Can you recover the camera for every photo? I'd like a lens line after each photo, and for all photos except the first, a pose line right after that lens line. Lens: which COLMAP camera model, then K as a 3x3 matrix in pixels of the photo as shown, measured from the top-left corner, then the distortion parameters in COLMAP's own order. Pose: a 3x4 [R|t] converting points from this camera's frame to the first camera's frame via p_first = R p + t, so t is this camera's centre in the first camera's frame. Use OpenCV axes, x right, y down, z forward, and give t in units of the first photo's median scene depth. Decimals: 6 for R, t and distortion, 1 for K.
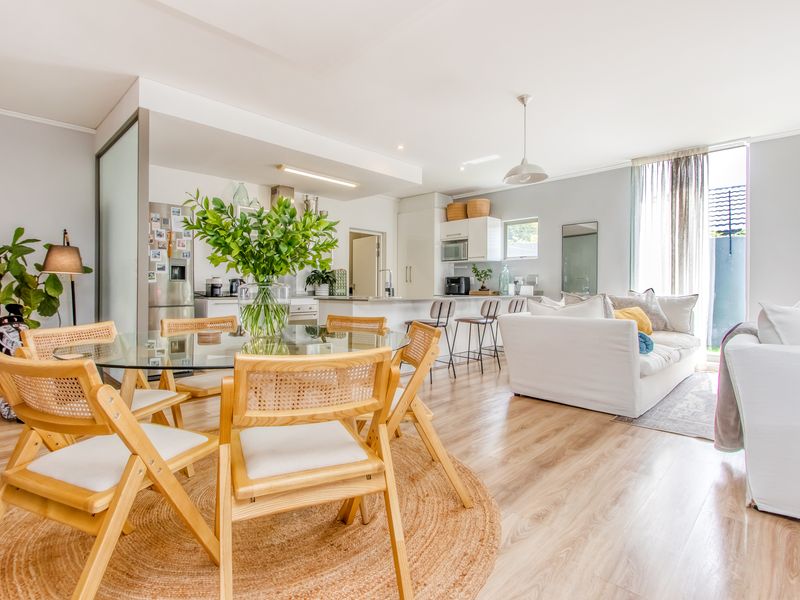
lens RADIAL K [[411.8, 0, 393.0], [0, 411.8, 294.9], [0, 0, 1]] dist [0.000643, 0.000150]
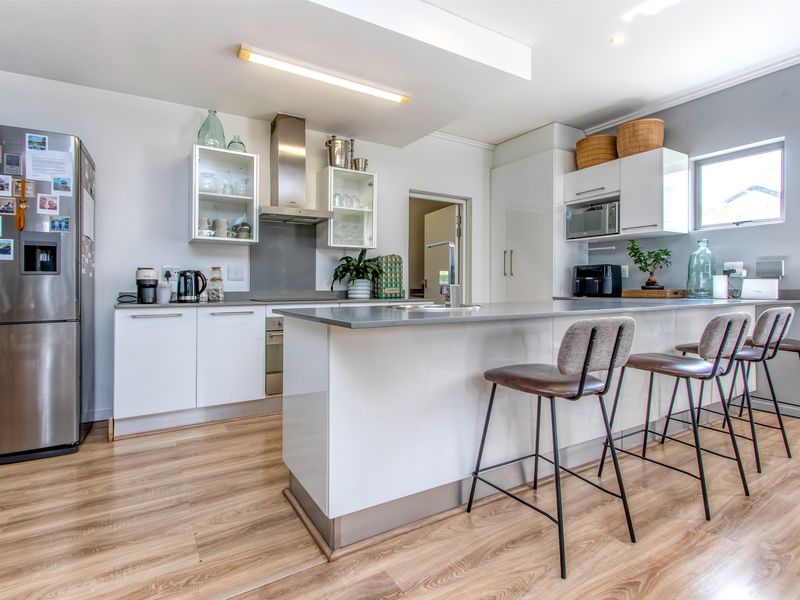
lens RADIAL K [[411.8, 0, 388.6], [0, 411.8, 286.8], [0, 0, 1]] dist [0.000643, 0.000150]
pose [[0.965193, -0.005520, -0.261480, 0.027907], [0.001641, 0.999885, -0.015050, -0.005946], [0.261533, 0.014097, 0.965092, 0.392271]]
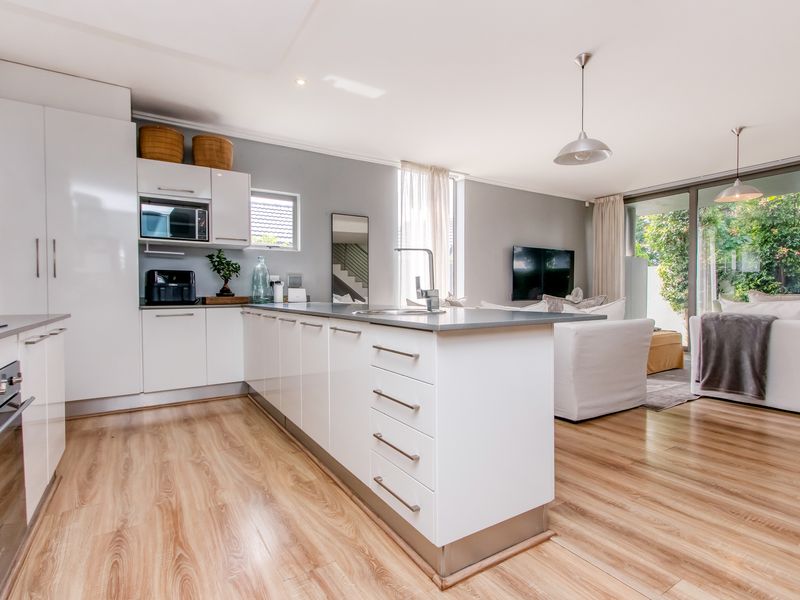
lens RADIAL K [[411.8, 0, 399.2], [0, 411.8, 305.5], [0, 0, 1]] dist [0.000643, 0.000150]
pose [[0.233323, -0.032878, 0.971843, -0.306583], [0.020959, 0.999366, 0.028777, -0.008559], [-0.972173, 0.013654, 0.233864, 0.622861]]
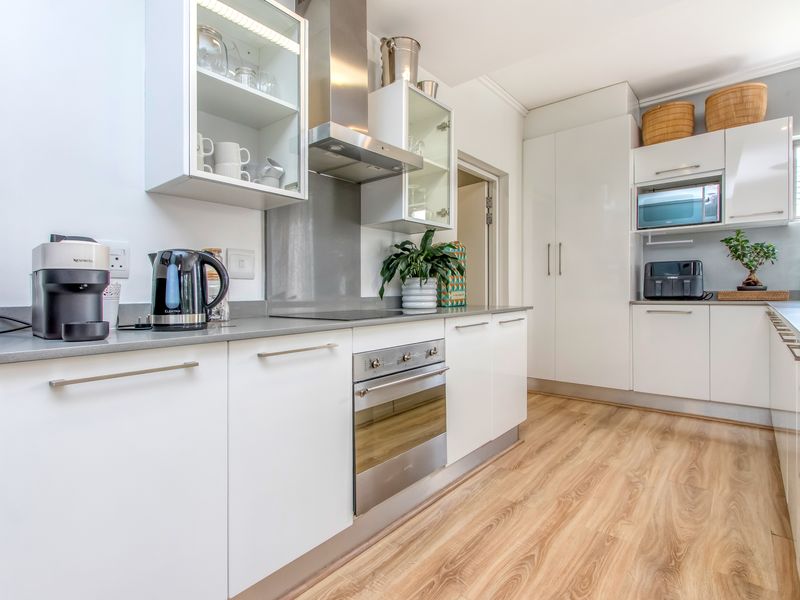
lens RADIAL K [[411.8, 0, 383.1], [0, 411.8, 295.4], [0, 0, 1]] dist [0.000643, 0.000150]
pose [[0.998417, -0.015144, 0.054168, -0.212220], [0.015434, 0.999869, -0.004947, -0.008706], [-0.054086, 0.005775, 0.998520, 0.576002]]
